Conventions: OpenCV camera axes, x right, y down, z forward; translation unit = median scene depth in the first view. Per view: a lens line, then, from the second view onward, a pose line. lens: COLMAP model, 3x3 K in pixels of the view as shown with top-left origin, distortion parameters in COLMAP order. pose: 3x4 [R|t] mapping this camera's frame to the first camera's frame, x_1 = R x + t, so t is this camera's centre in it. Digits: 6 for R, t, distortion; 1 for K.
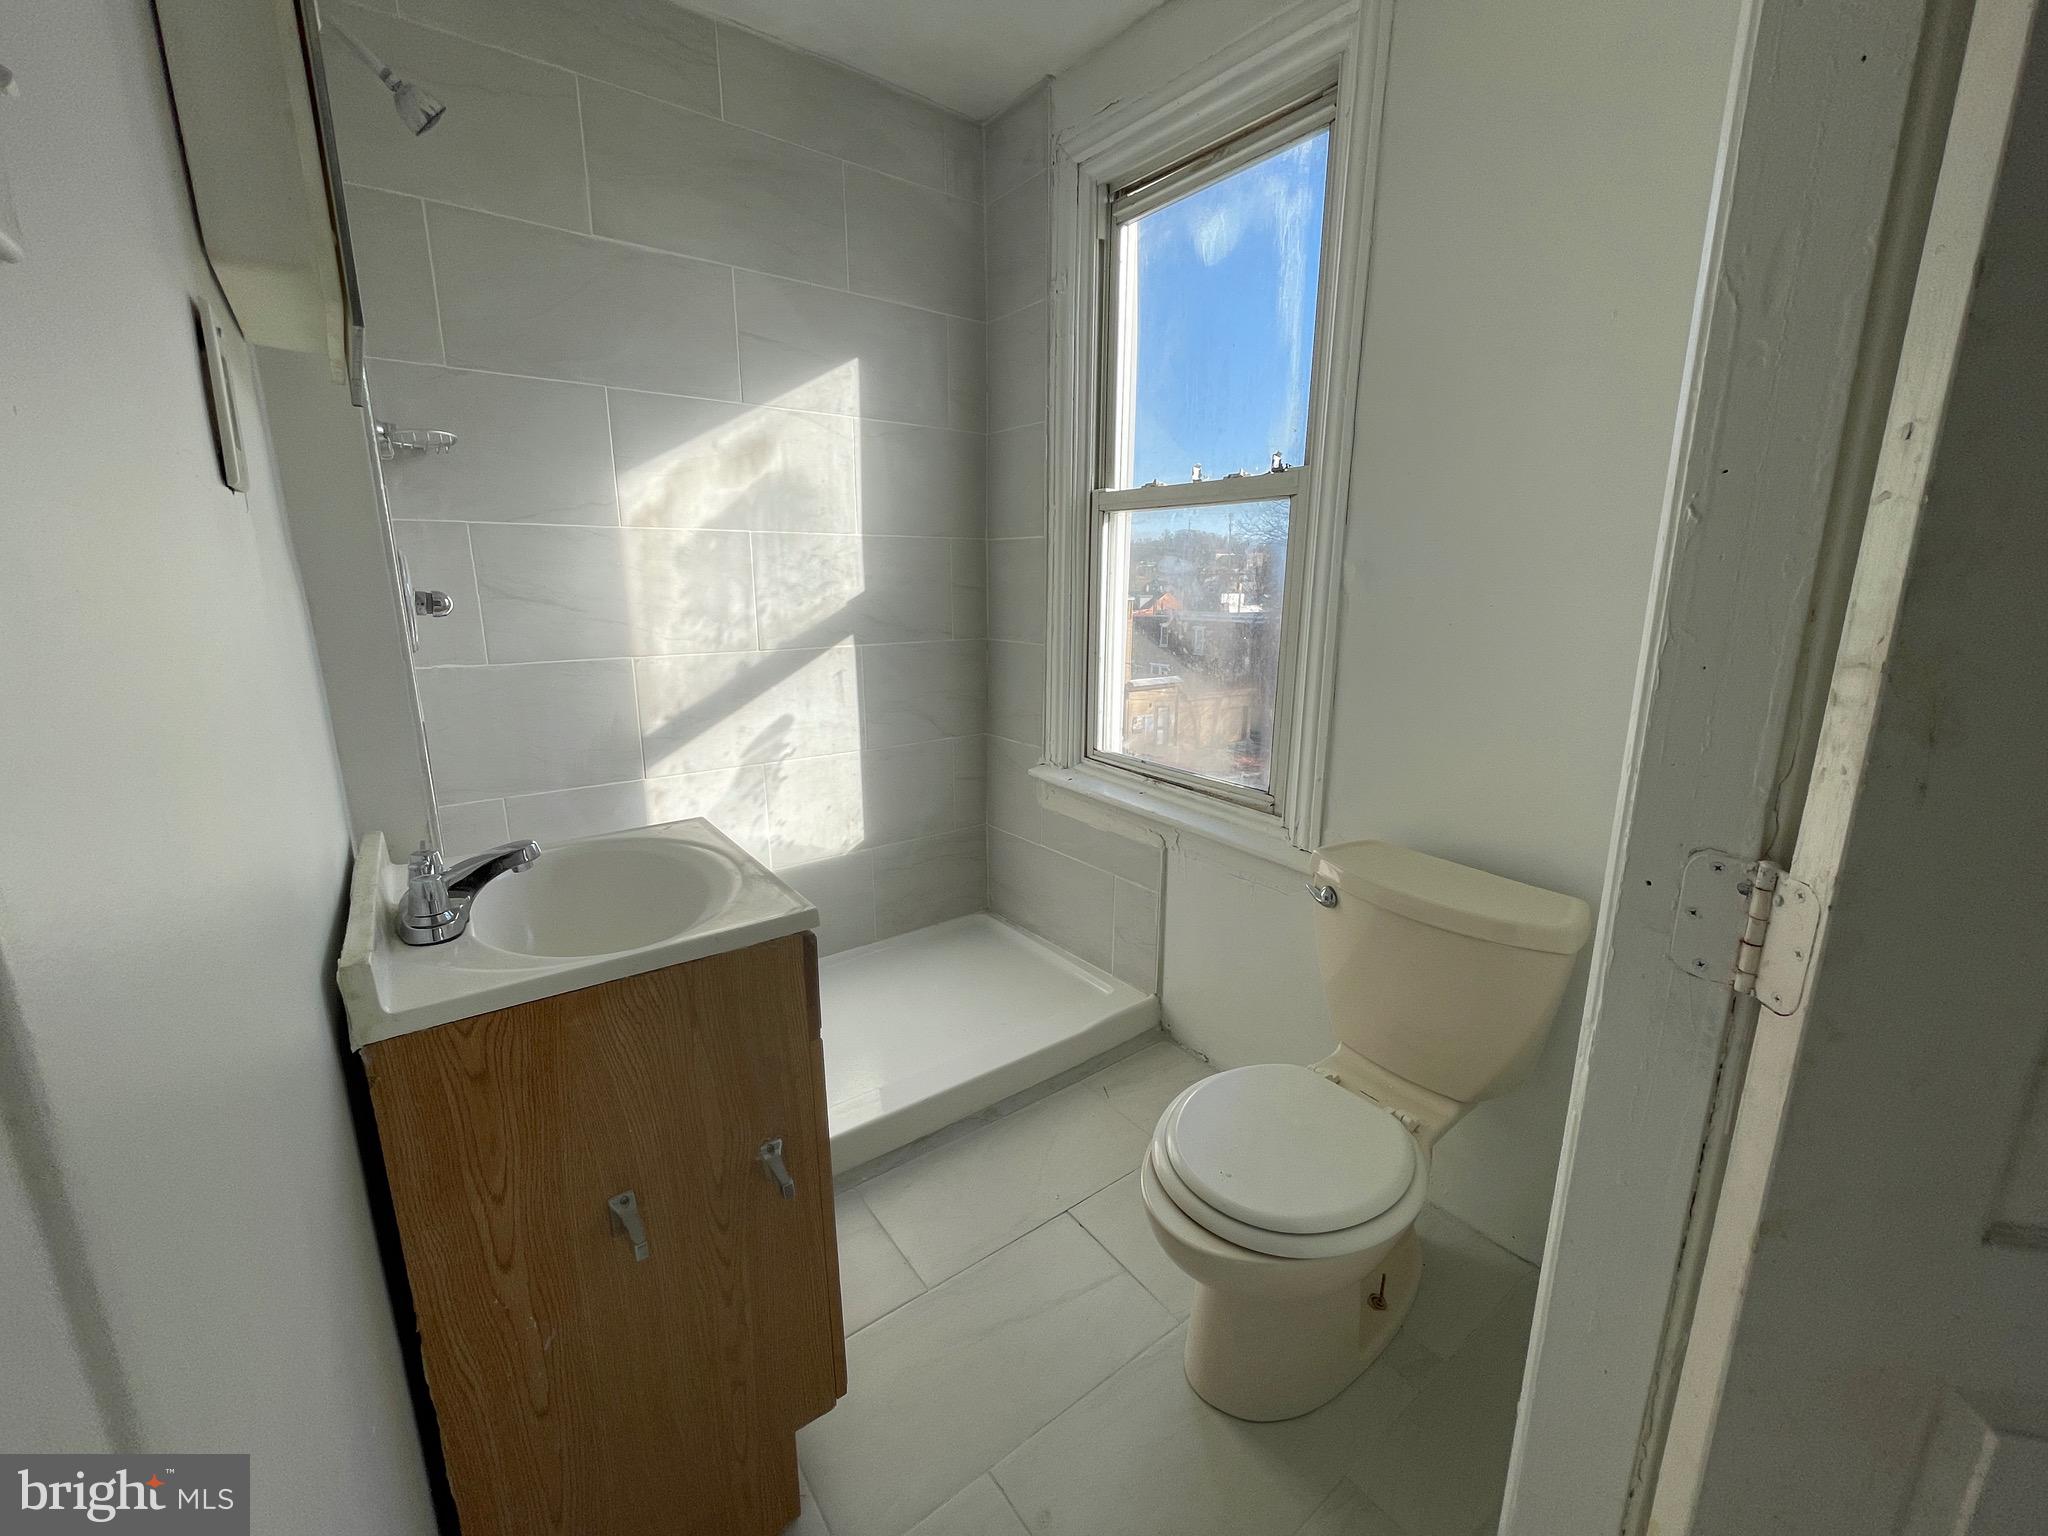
lens RADIAL K [[822.0, 0, 1031.5], [0, 822.0, 767.2], [0, 0, 1]] dist [-0.001472, -0.000510]
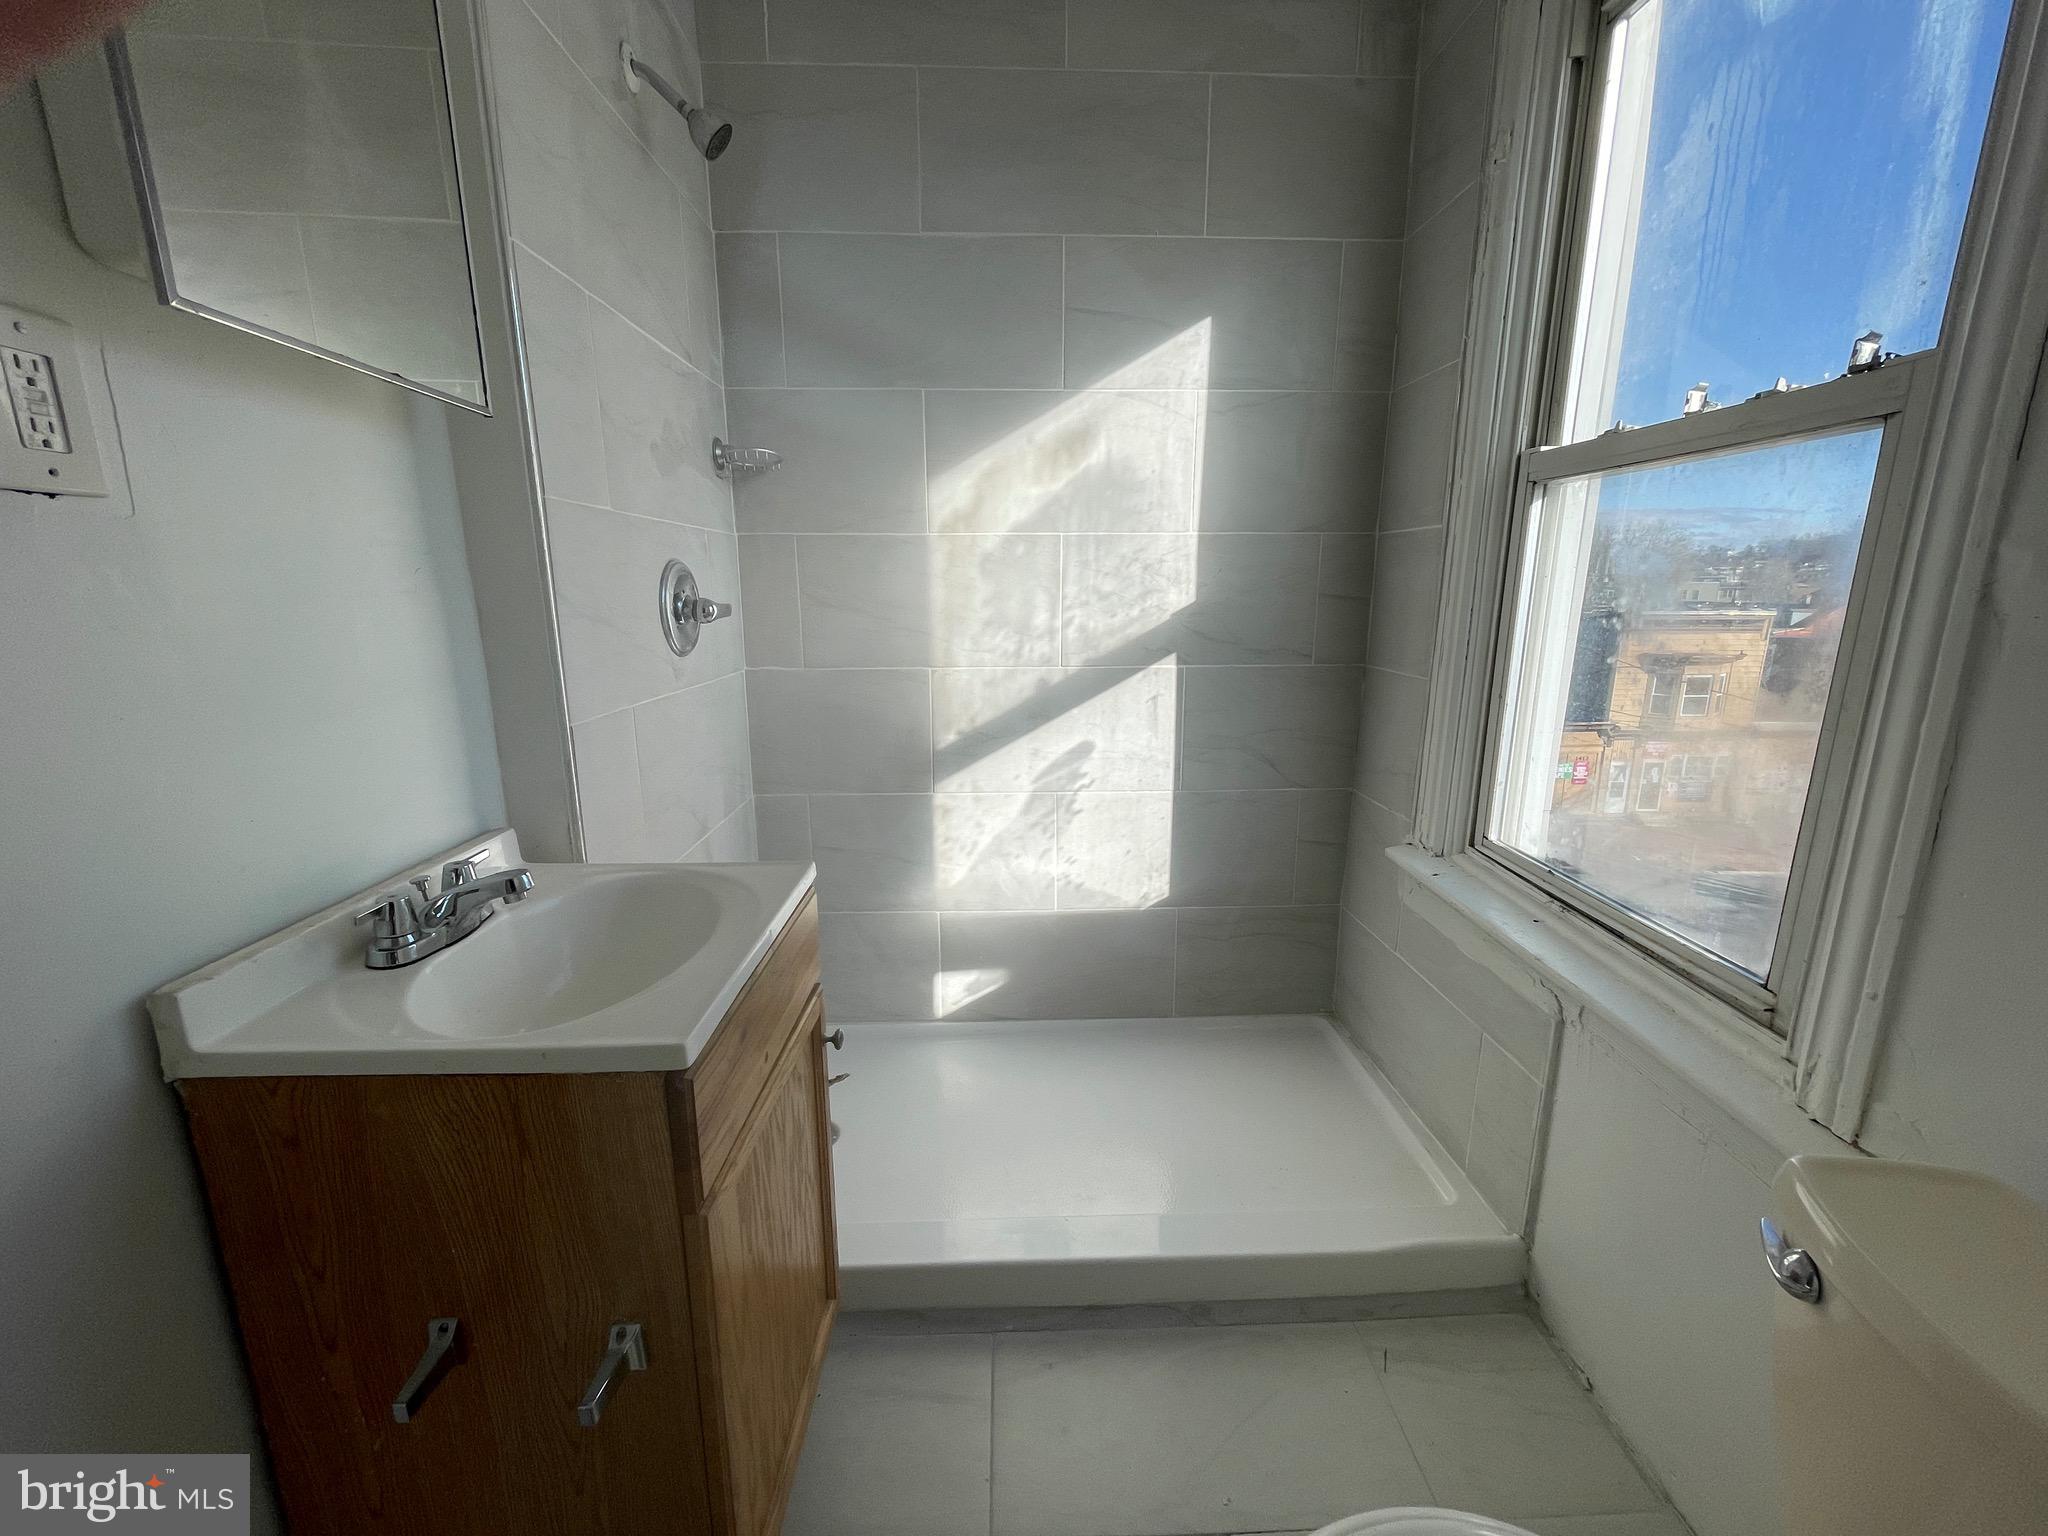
lens RADIAL K [[822.0, 0, 1031.5], [0, 822.0, 767.2], [0, 0, 1]] dist [-0.001472, -0.000510]
pose [[0.816894, 0.119637, -0.564244, 0.158176], [-0.125729, 0.991663, 0.028236, -0.054967], [0.562918, 0.047876, 0.825125, 0.248906]]
